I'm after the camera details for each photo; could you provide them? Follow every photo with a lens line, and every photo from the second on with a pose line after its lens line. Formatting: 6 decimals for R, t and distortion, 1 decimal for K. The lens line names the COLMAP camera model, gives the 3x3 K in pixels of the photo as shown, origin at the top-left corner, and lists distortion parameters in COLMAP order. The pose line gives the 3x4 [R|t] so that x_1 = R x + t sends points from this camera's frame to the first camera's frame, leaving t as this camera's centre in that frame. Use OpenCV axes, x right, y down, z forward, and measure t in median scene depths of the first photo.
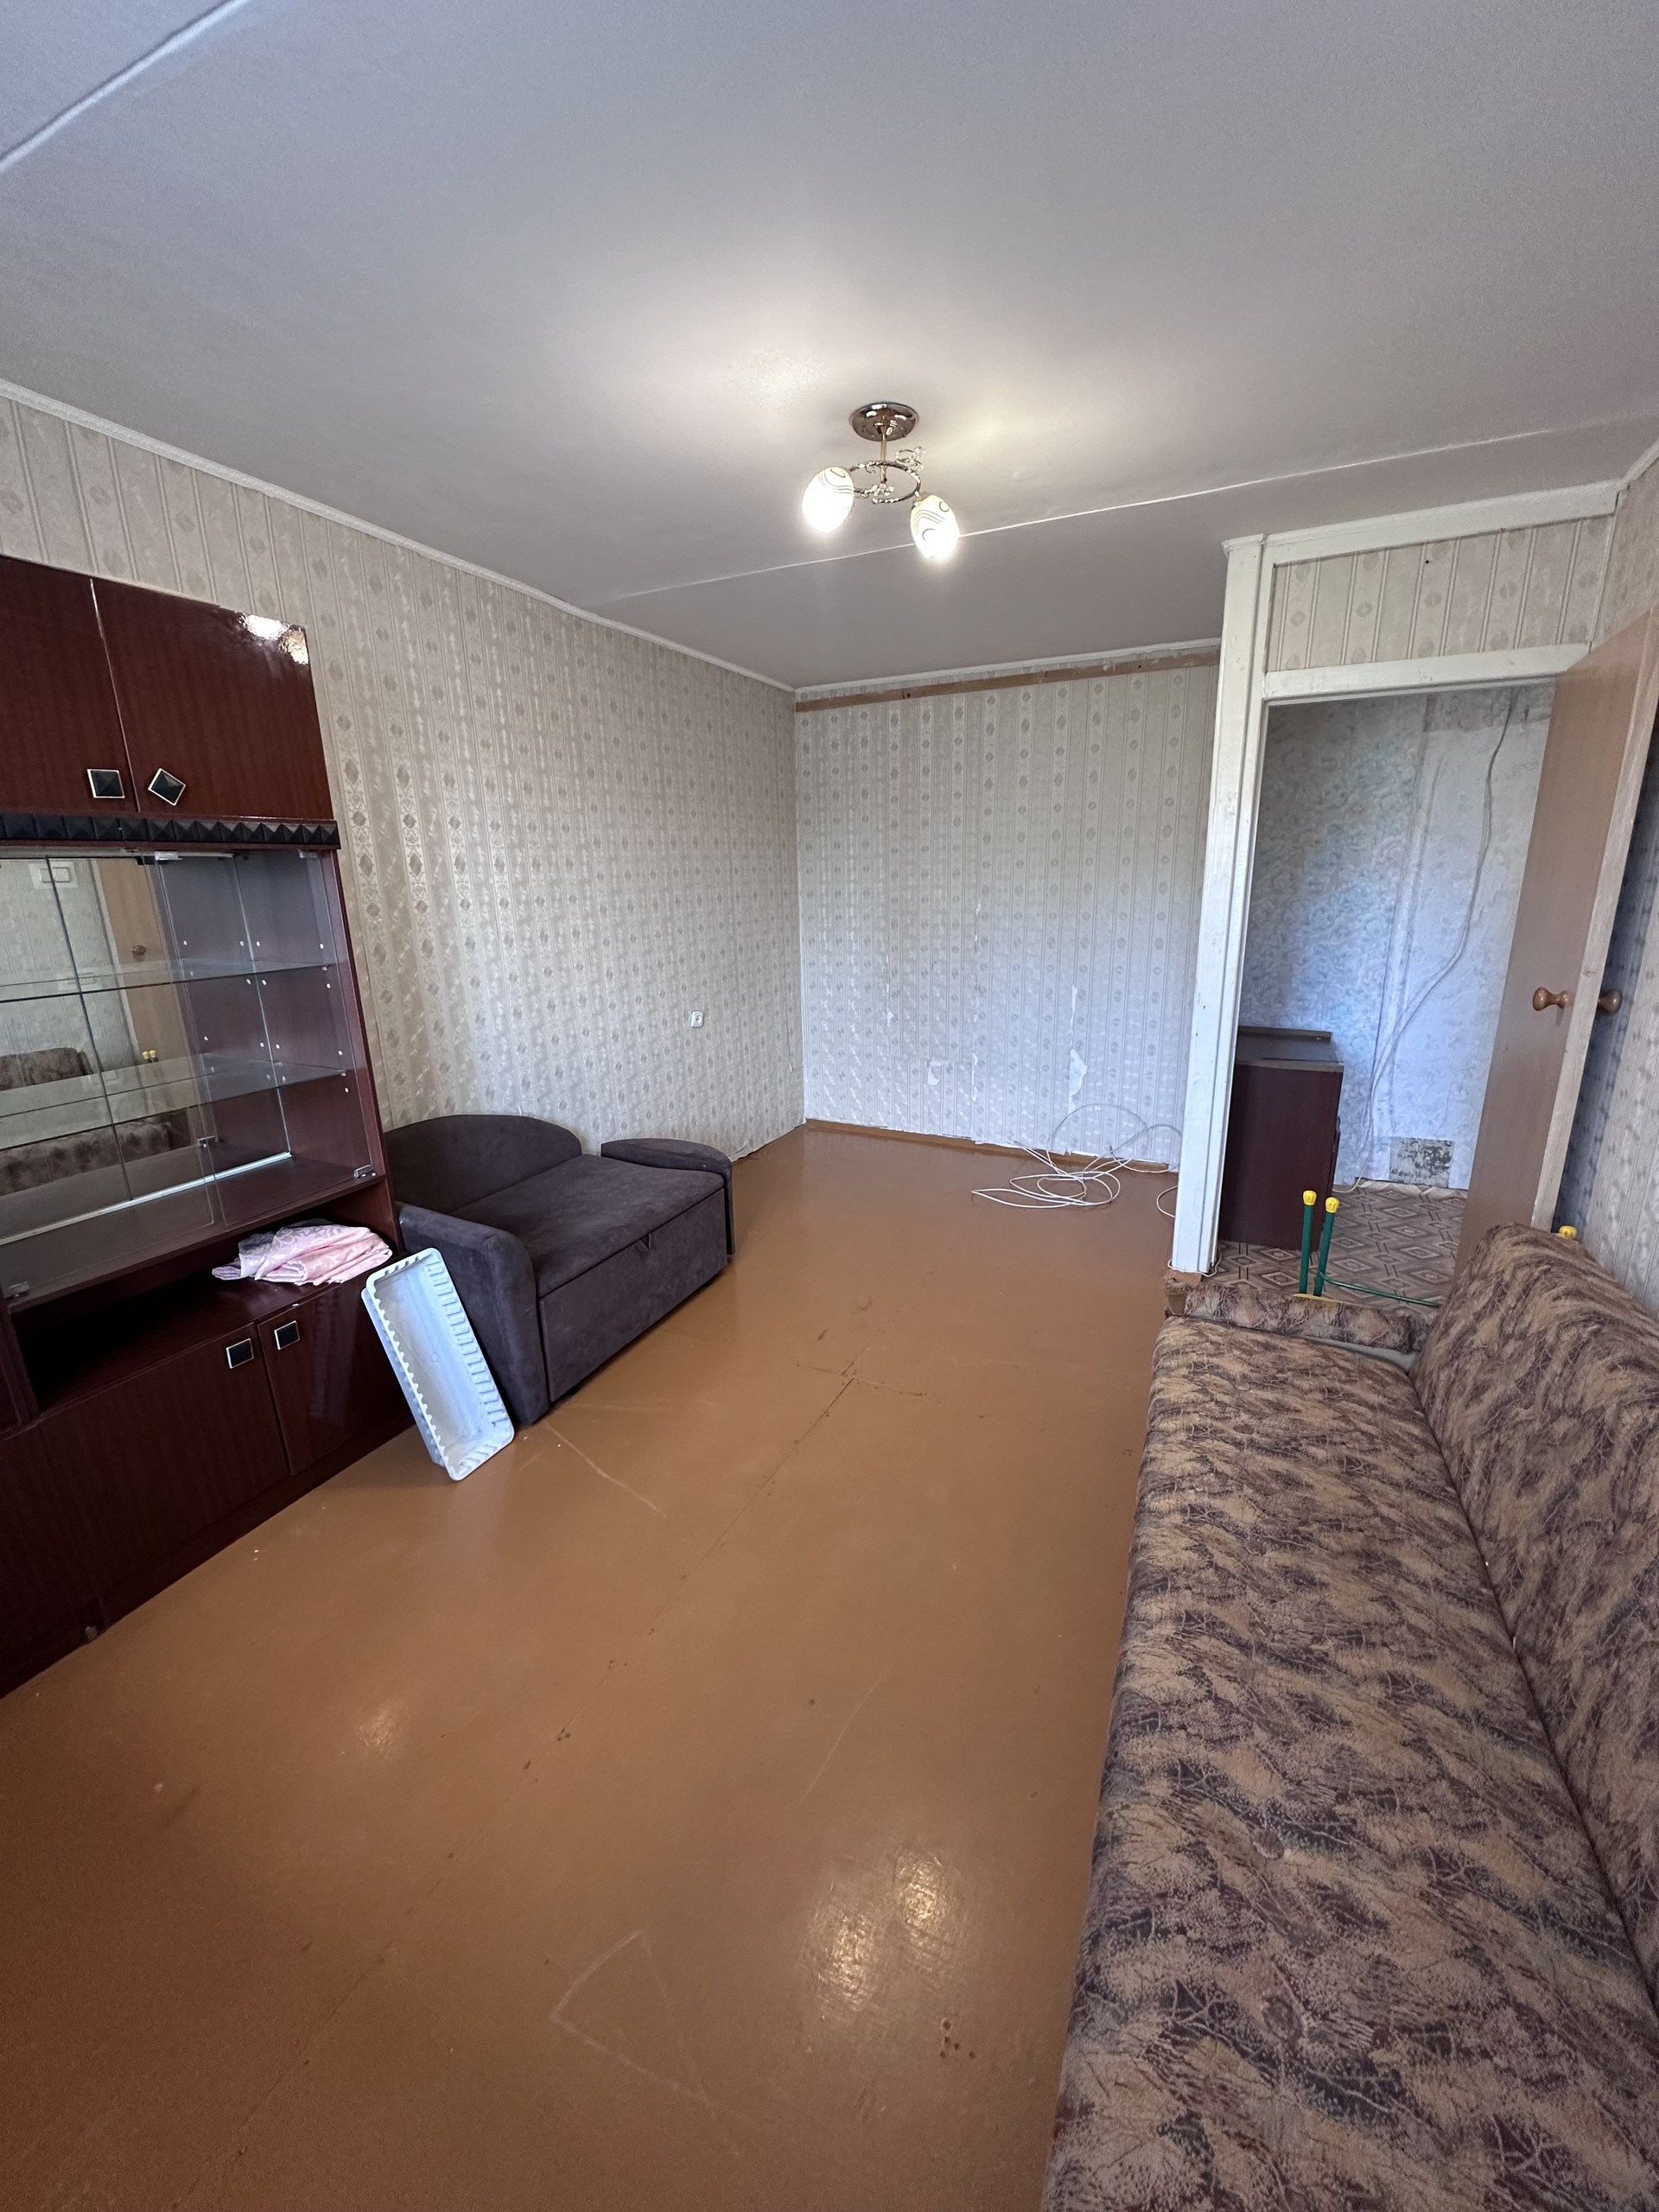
lens RADIAL K [[880.8, 0, 826.5], [0, 880.8, 1101.8], [0, 0, 1]] dist [-0.002741, 0.000145]
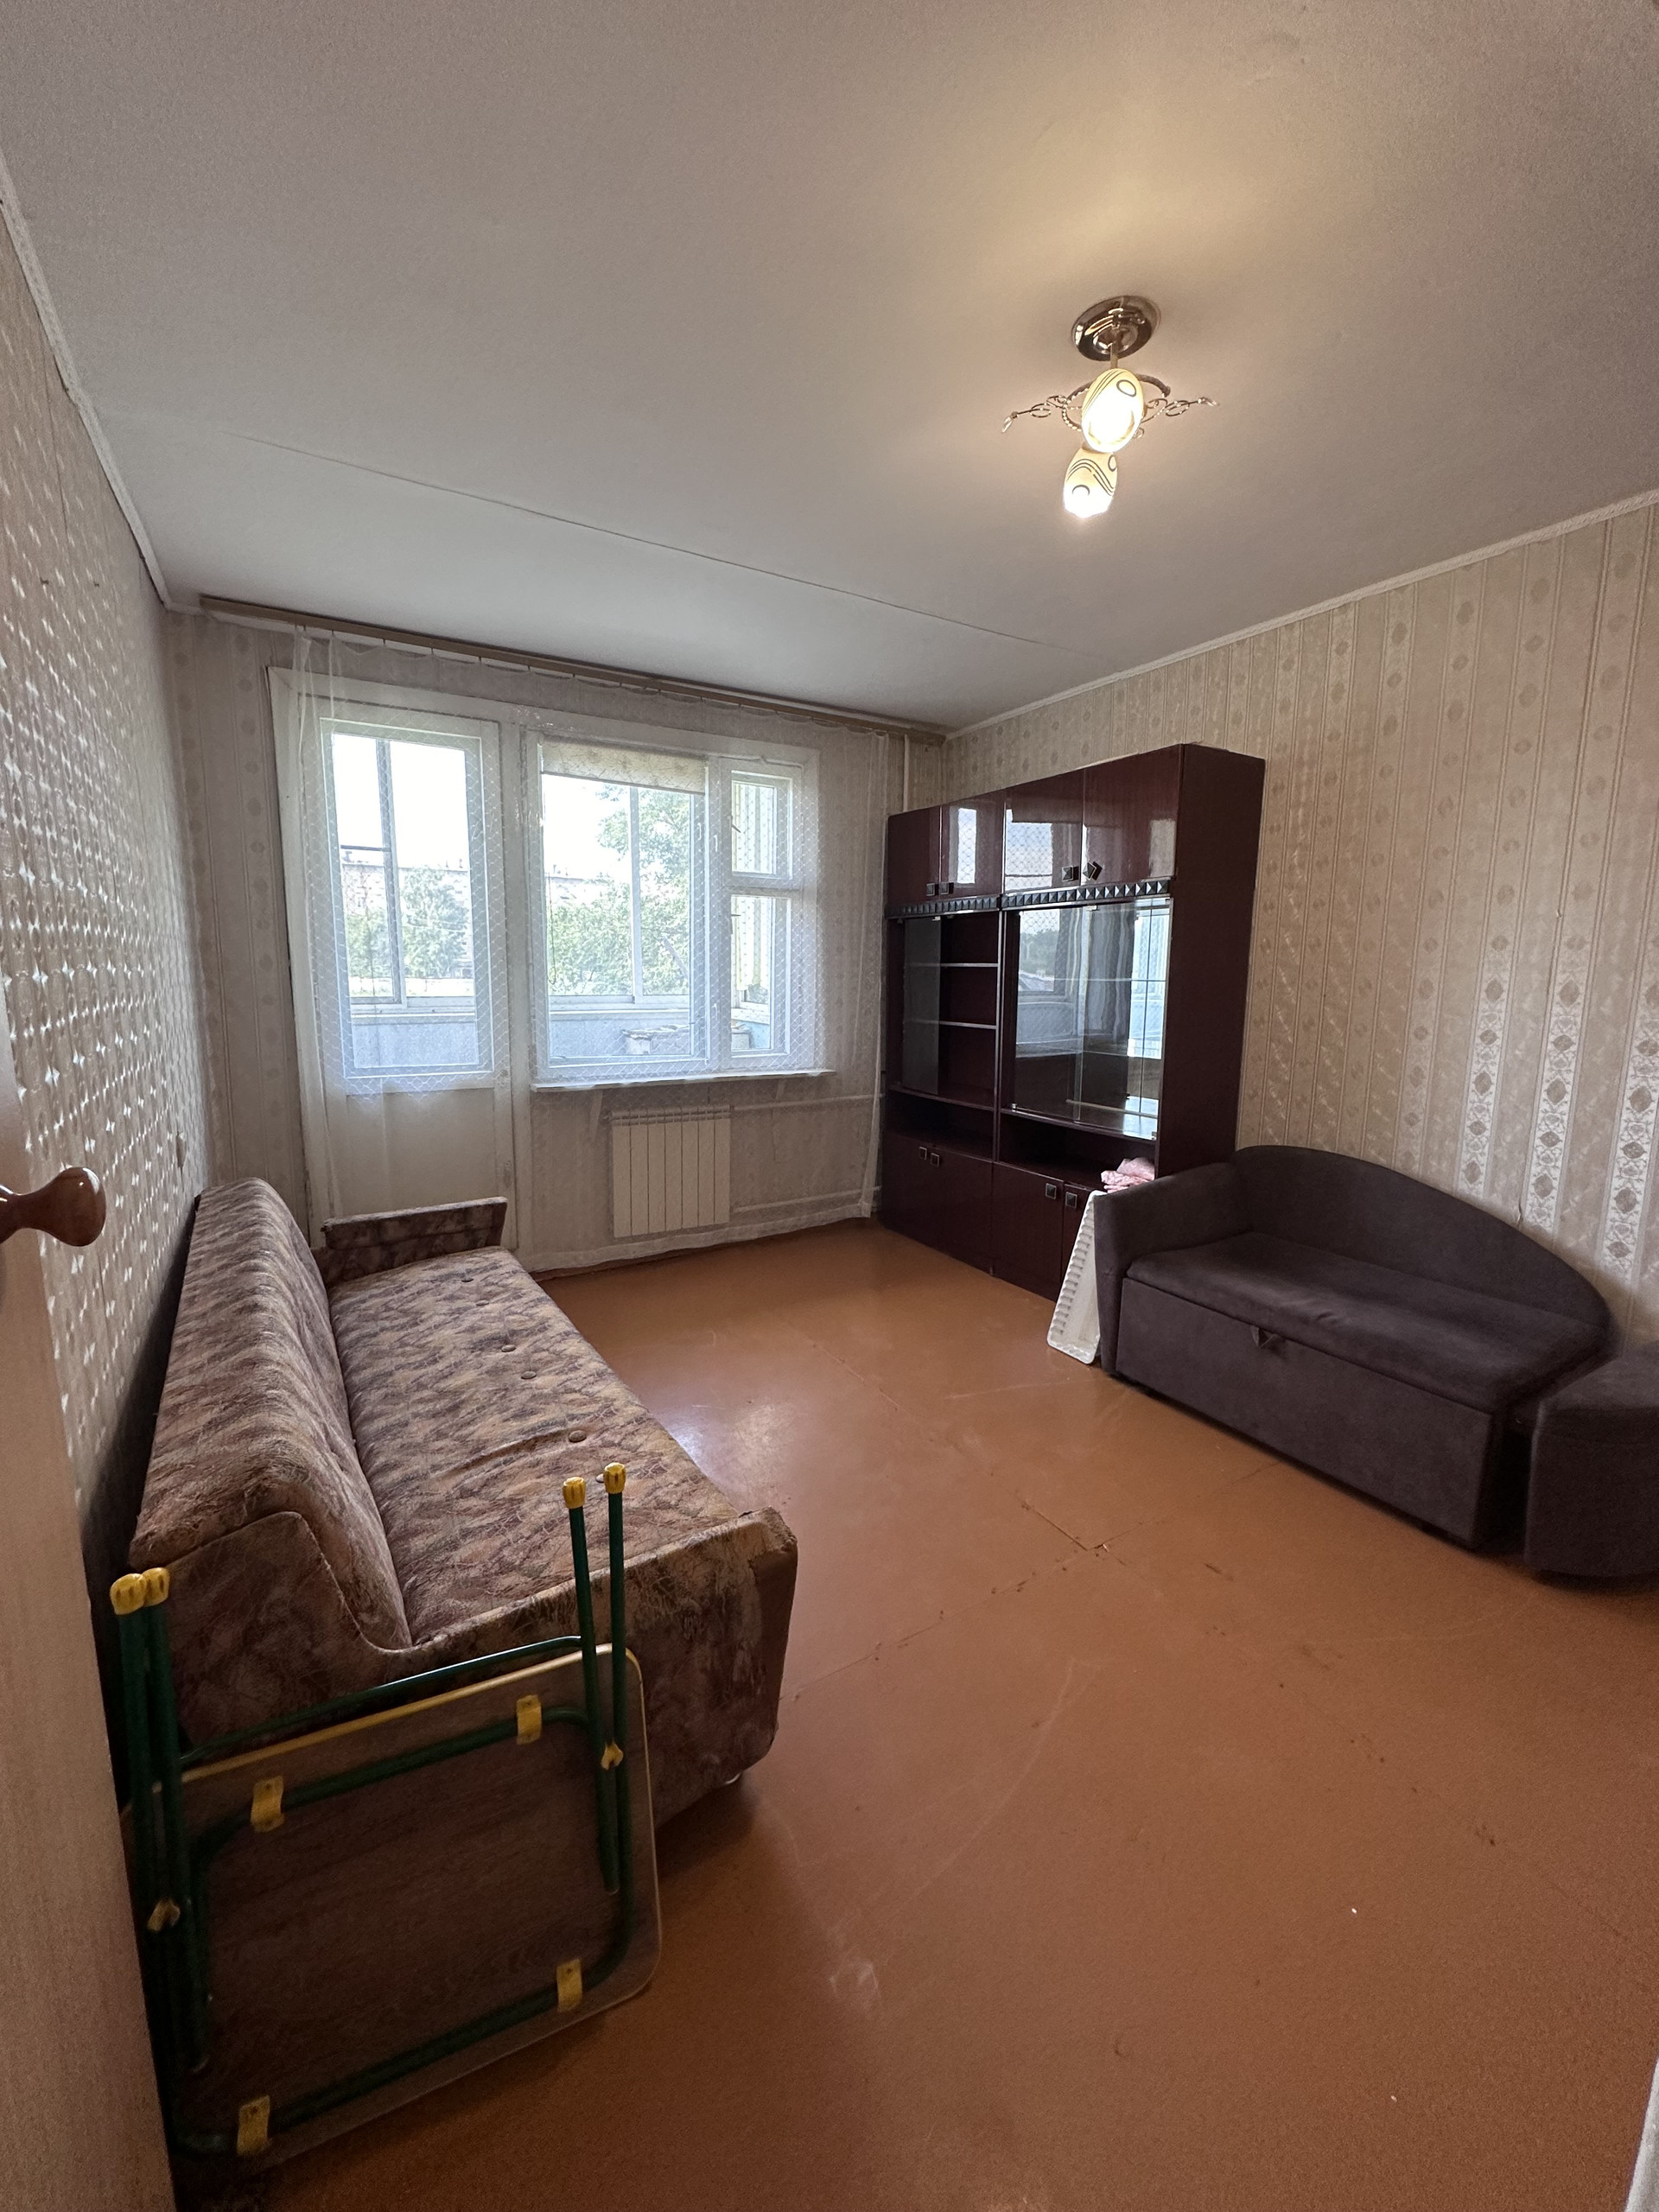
lens RADIAL K [[880.8, 0, 824.6], [0, 880.8, 1096.5], [0, 0, 1]] dist [-0.002741, 0.000145]
pose [[-0.554934, 0.140455, -0.819952, 1.466239], [-0.206037, 0.931730, 0.299046, -0.472872], [0.805976, 0.334891, -0.488110, 2.141447]]
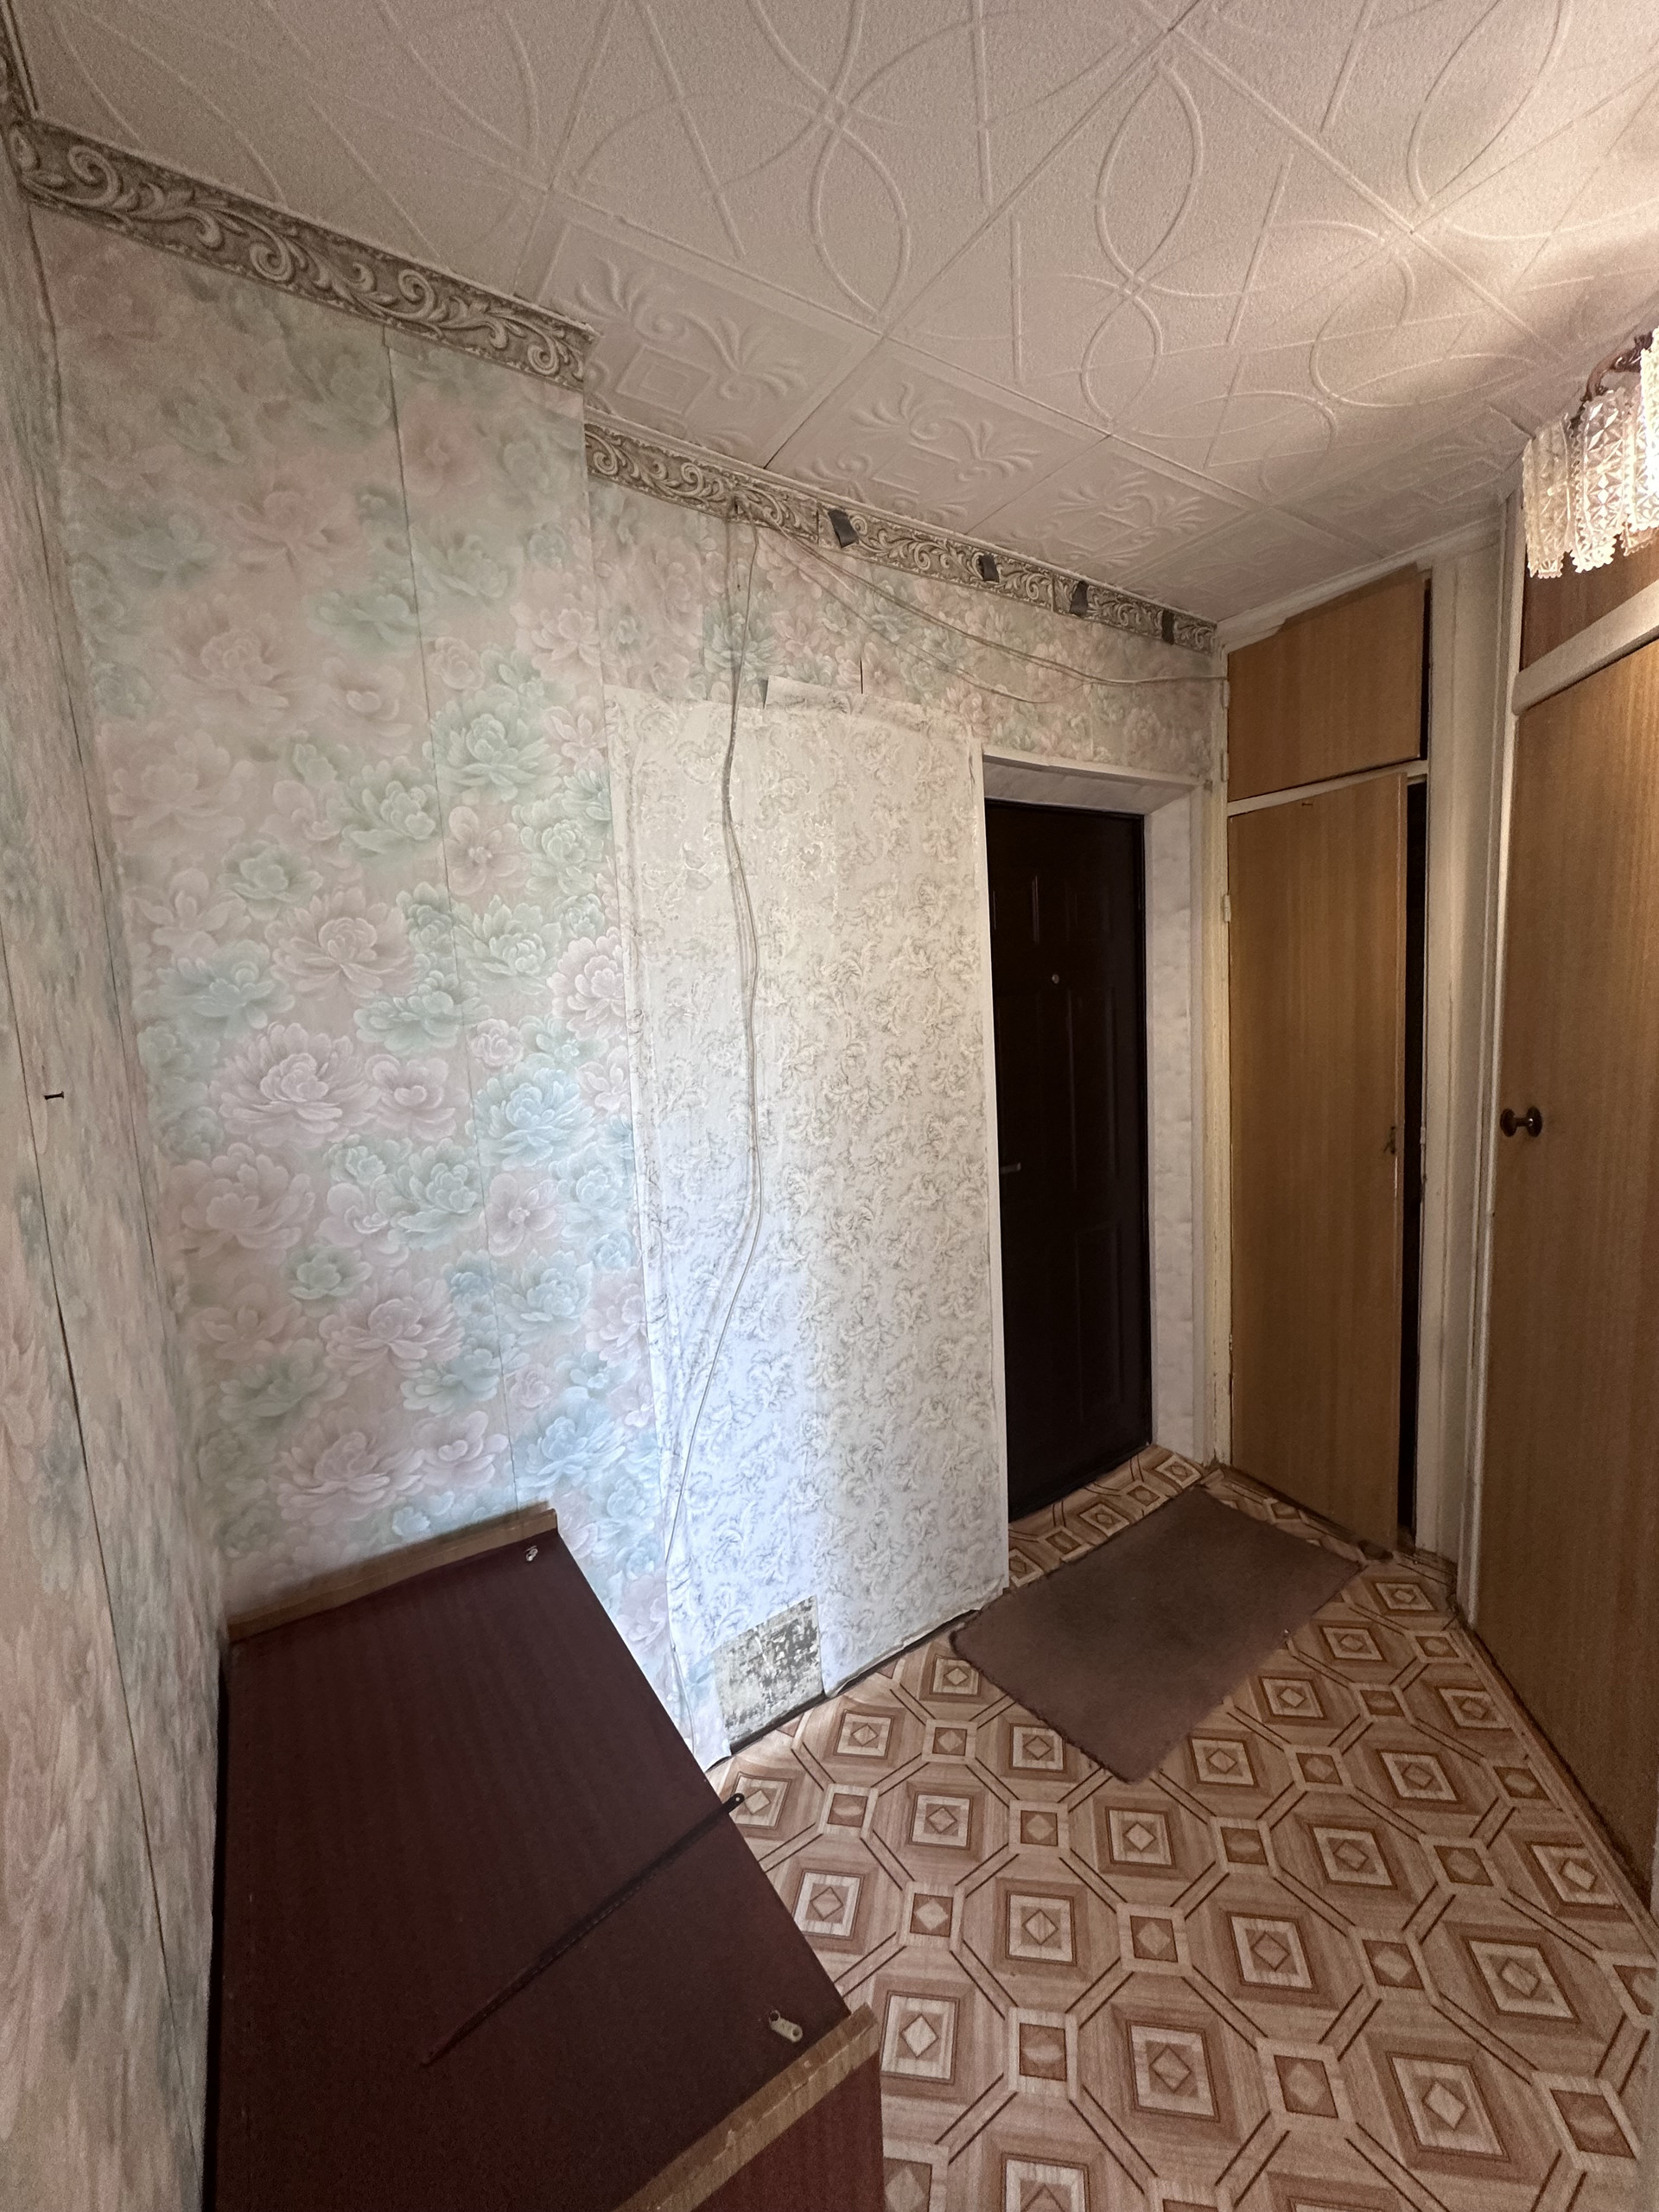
lens RADIAL K [[880.8, 0, 828.9], [0, 880.8, 1105.1], [0, 0, 1]] dist [-0.002741, 0.000145]
pose [[0.512609, -0.112569, 0.851211, 0.359838], [0.254801, 0.966654, -0.025608, -0.190116], [-0.819944, 0.230017, 0.524198, 0.702431]]
